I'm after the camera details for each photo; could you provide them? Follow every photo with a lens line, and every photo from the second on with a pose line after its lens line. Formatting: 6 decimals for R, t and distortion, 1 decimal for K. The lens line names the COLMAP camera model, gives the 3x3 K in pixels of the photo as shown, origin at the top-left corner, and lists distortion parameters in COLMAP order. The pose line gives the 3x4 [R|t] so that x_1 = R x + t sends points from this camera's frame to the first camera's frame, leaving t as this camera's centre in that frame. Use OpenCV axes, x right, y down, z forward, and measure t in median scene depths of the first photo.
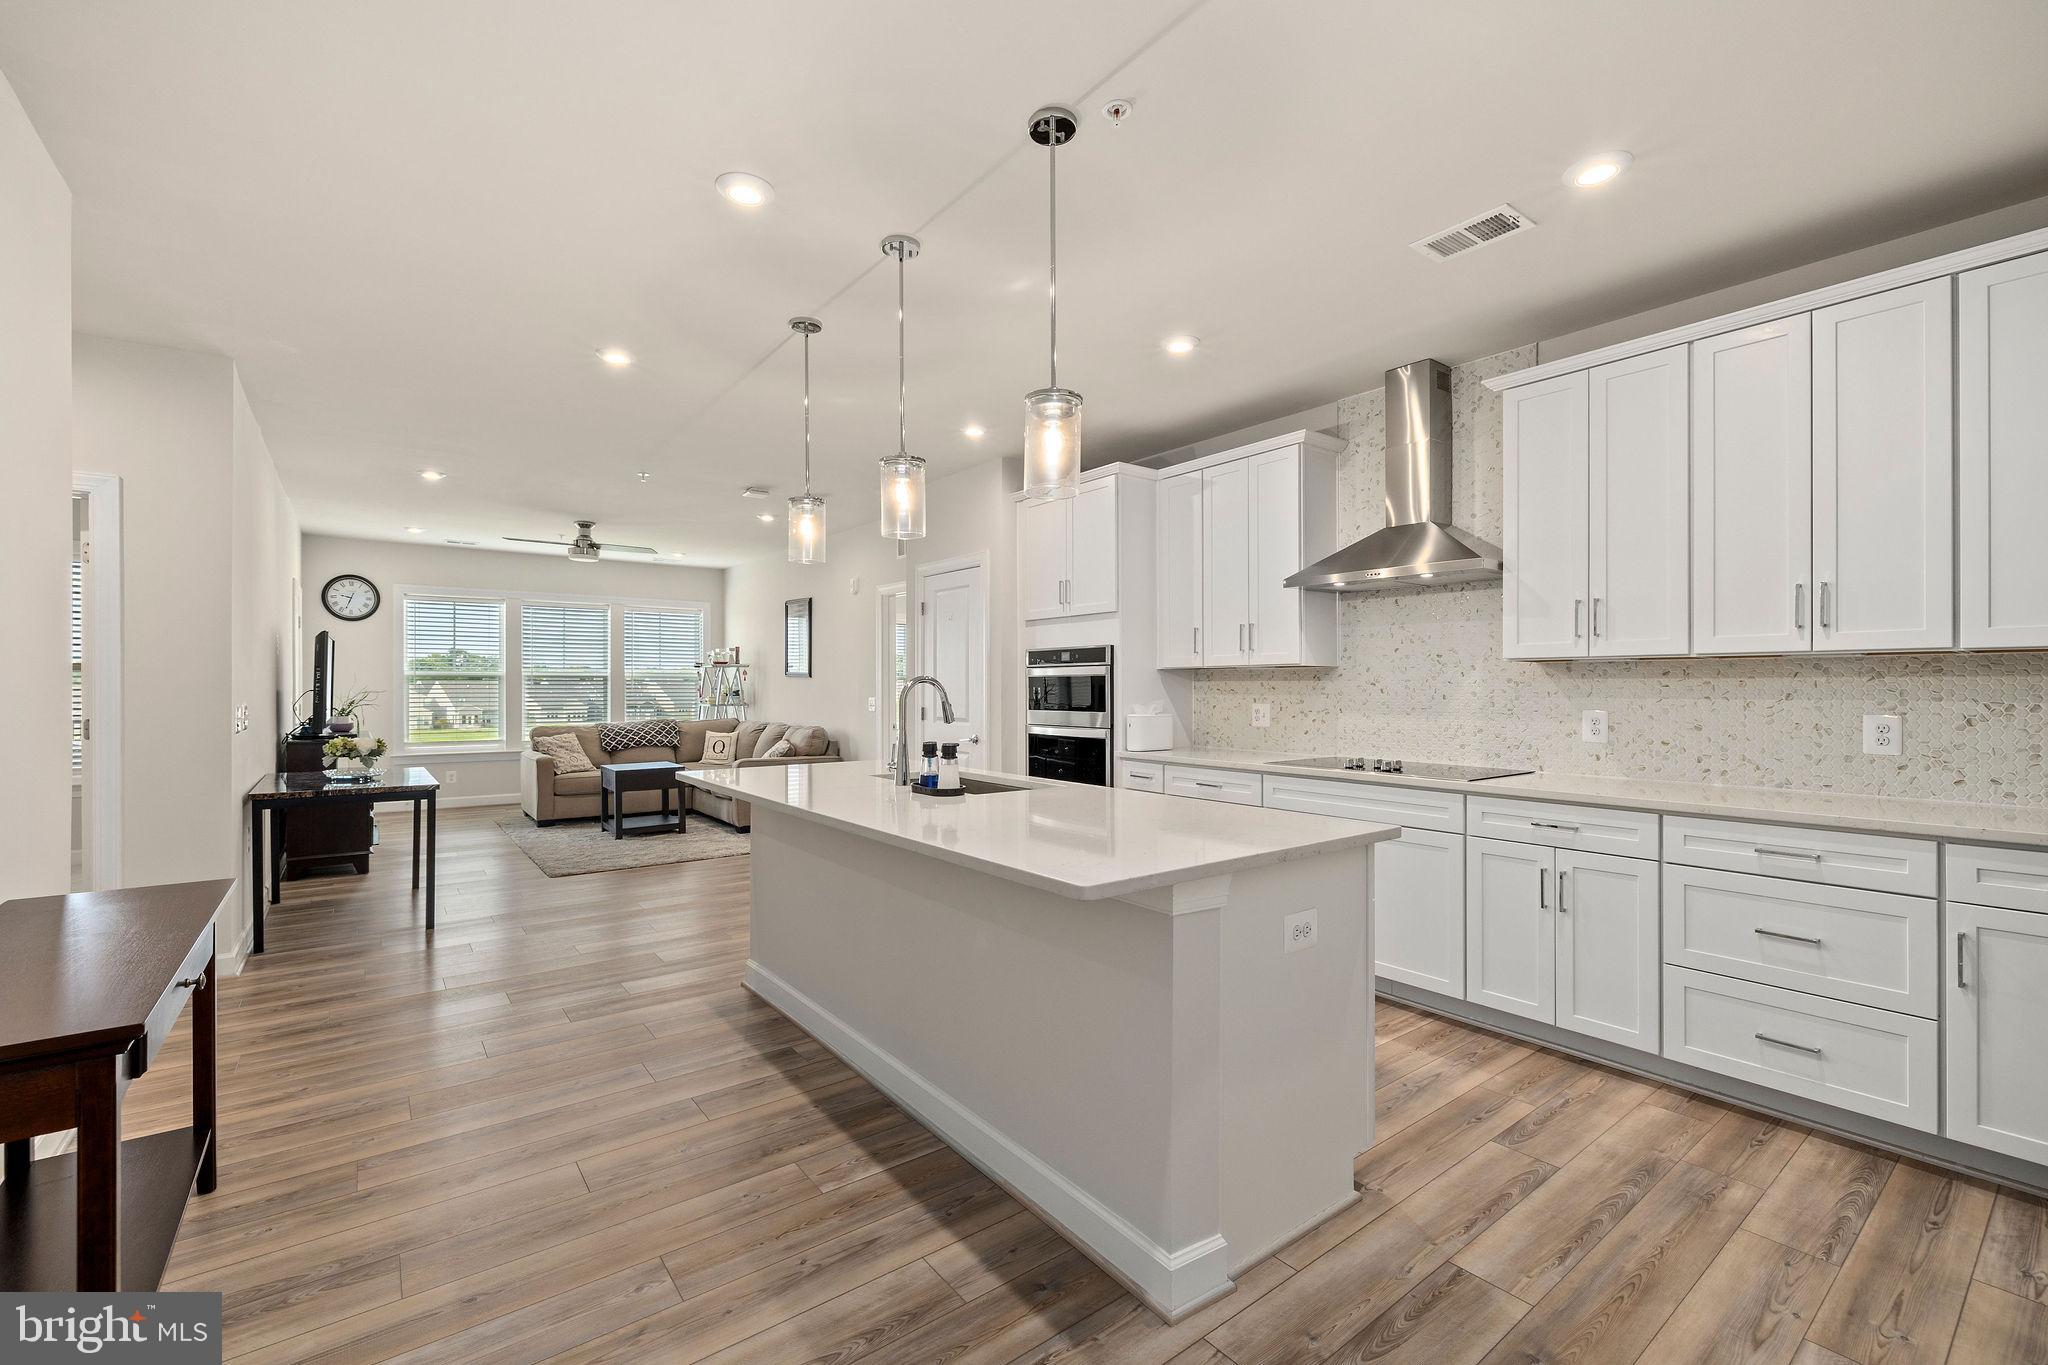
lens RADIAL K [[861.1, 0, 1019.6], [0, 861.1, 686.2], [0, 0, 1]] dist [-0.002770, 0.001000]
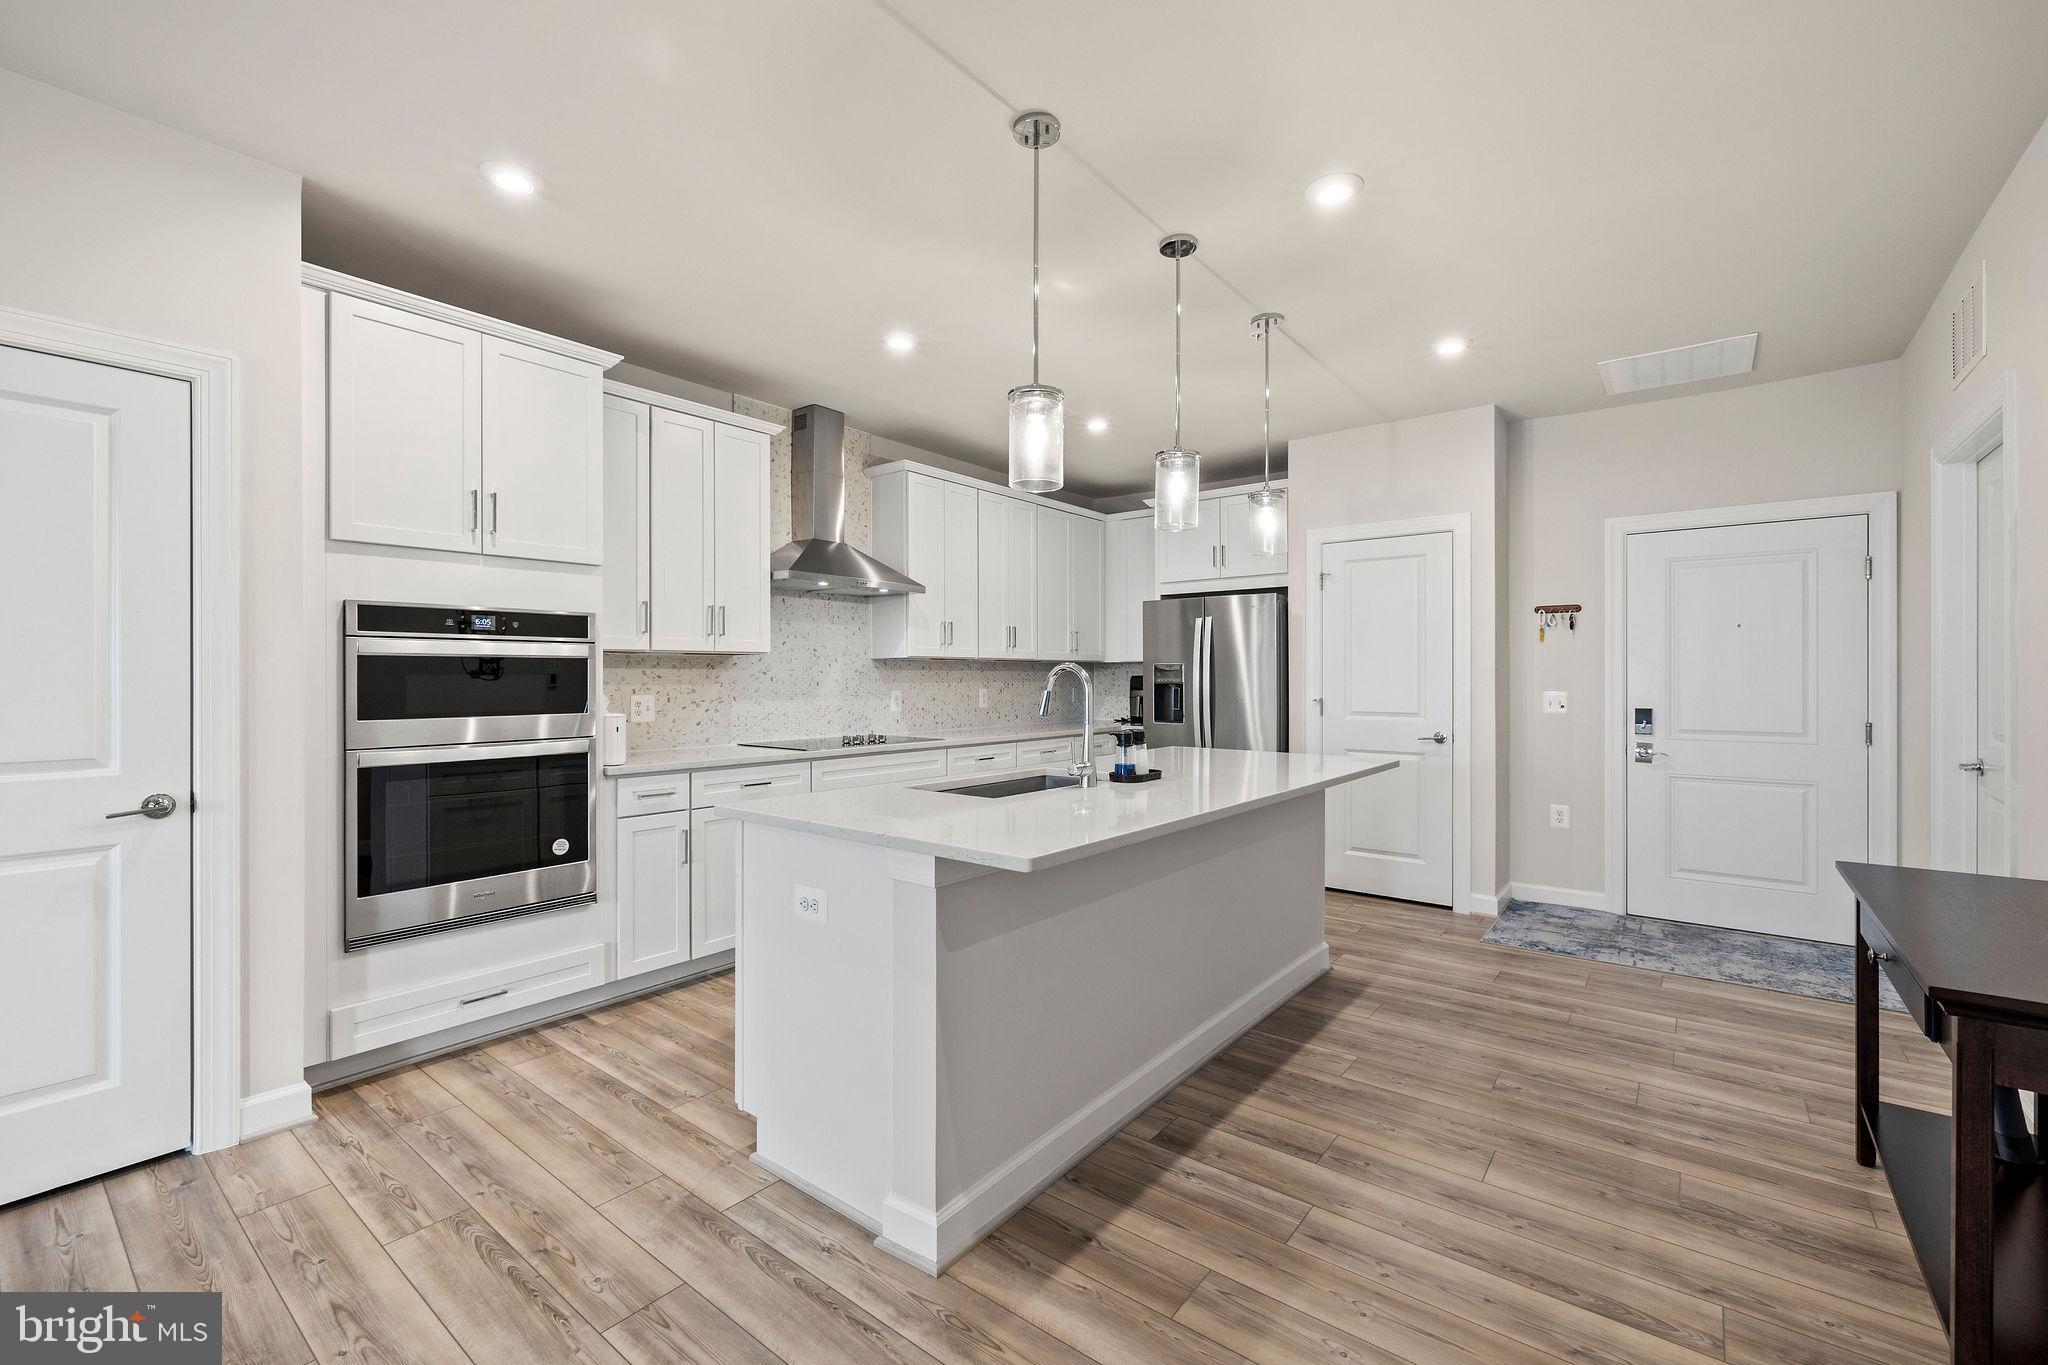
lens RADIAL K [[861.1, 0, 1014.1], [0, 861.1, 680.5], [0, 0, 1]] dist [-0.002770, 0.001000]
pose [[-0.243700, -0.005130, 0.969837, -0.848821], [-0.001682, 0.999987, 0.004867, 0.001485], [-0.969849, -0.000445, -0.243706, 1.127050]]
